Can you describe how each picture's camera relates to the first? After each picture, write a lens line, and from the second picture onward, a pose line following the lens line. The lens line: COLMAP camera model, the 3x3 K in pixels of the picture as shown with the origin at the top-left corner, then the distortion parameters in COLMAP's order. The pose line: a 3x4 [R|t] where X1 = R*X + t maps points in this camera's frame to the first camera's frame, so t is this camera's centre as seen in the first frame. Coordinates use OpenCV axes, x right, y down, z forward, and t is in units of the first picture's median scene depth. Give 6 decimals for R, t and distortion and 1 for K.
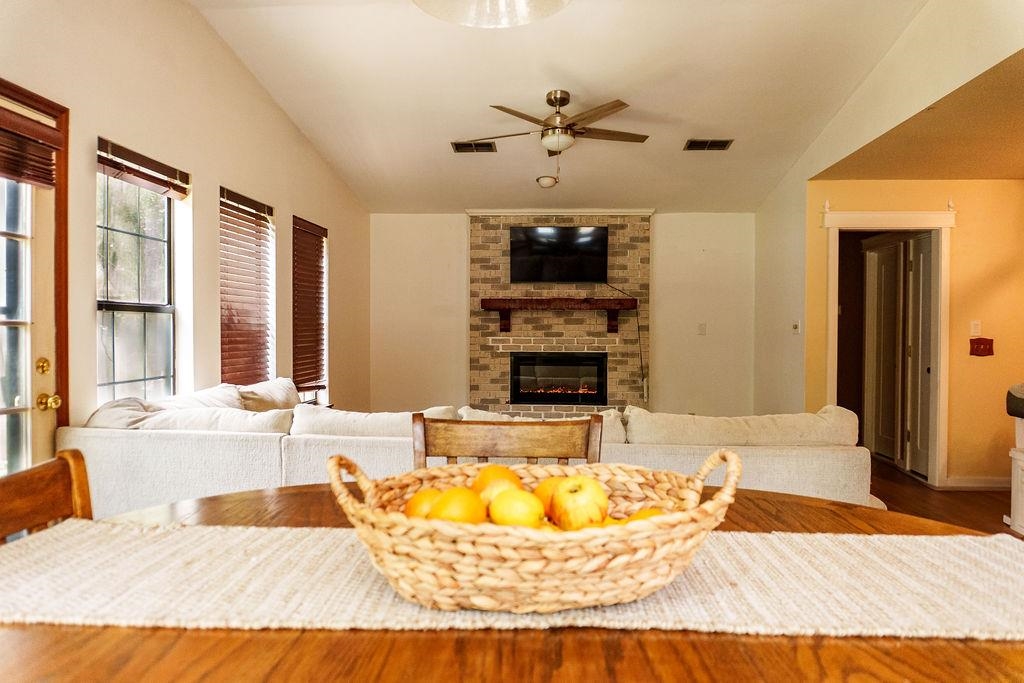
lens RADIAL K [[667.3, 0, 512.0], [0, 667.3, 341.5], [0, 0, 1]] dist [-0.053608, -0.000275]
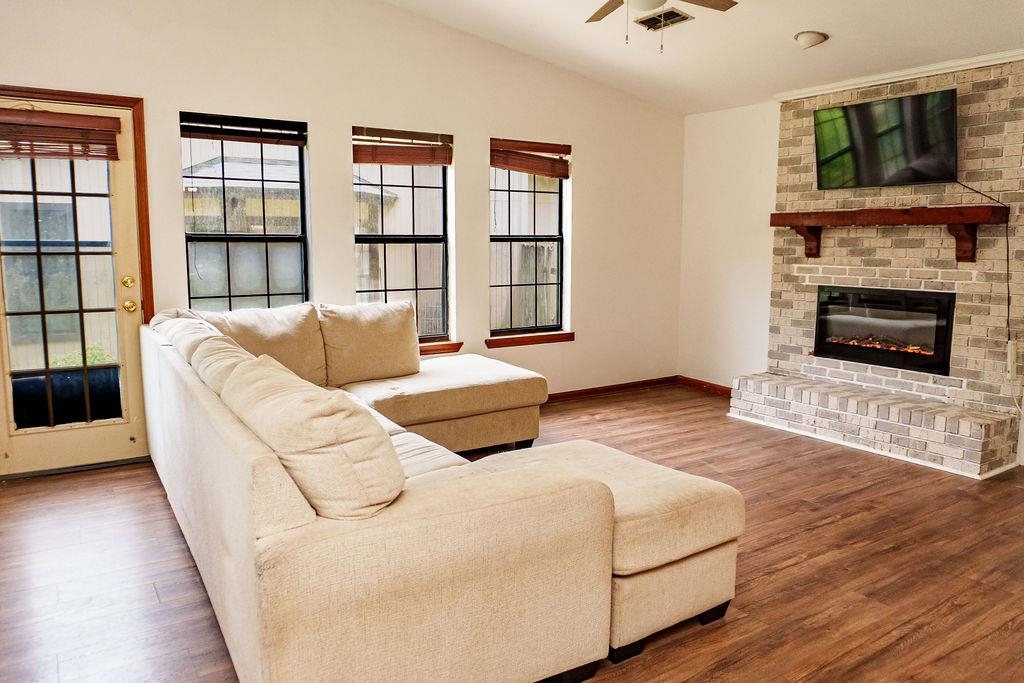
lens RADIAL K [[712.2, 0, 512.0], [0, 712.2, 341.5], [0, 0, 1]] dist [-0.035764, -0.000717]
pose [[0.619575, 0.103428, -0.778093, 0.401469], [-0.012583, 0.992462, 0.121904, -0.013706], [0.784836, -0.065738, 0.616206, 0.256223]]
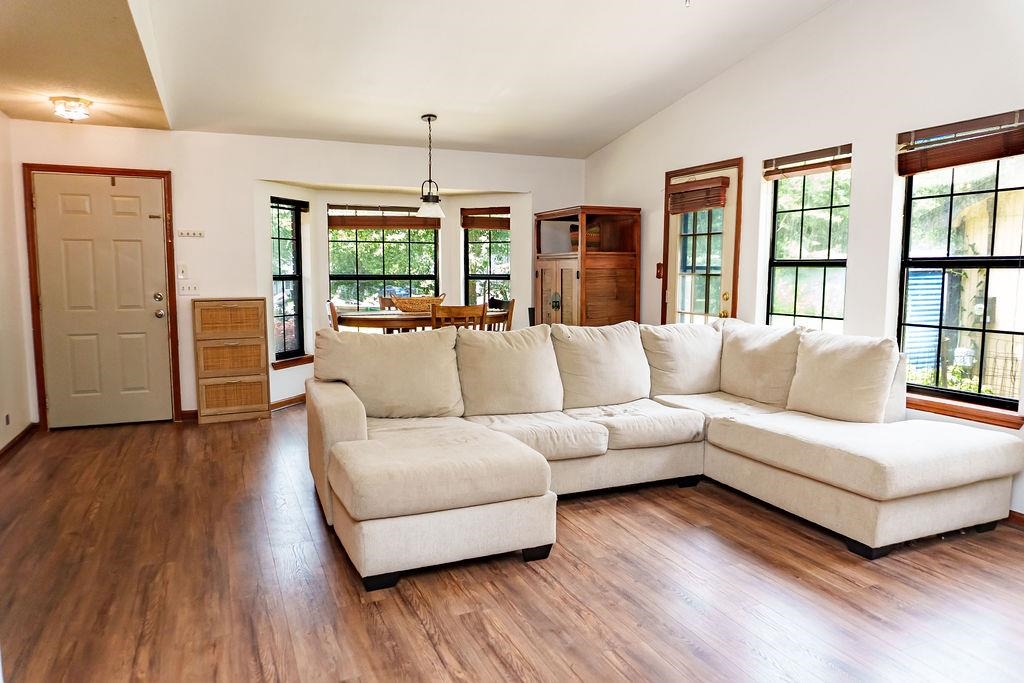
lens RADIAL K [[710.9, 0, 566.0], [0, 710.9, 339.9], [0, 0, 1]] dist [0.048155, -0.000220]
pose [[-0.857052, 0.069302, -0.510548, 0.312567], [0.006679, 0.992324, 0.123486, -0.039604], [0.515187, 0.102424, -0.850936, 0.975785]]
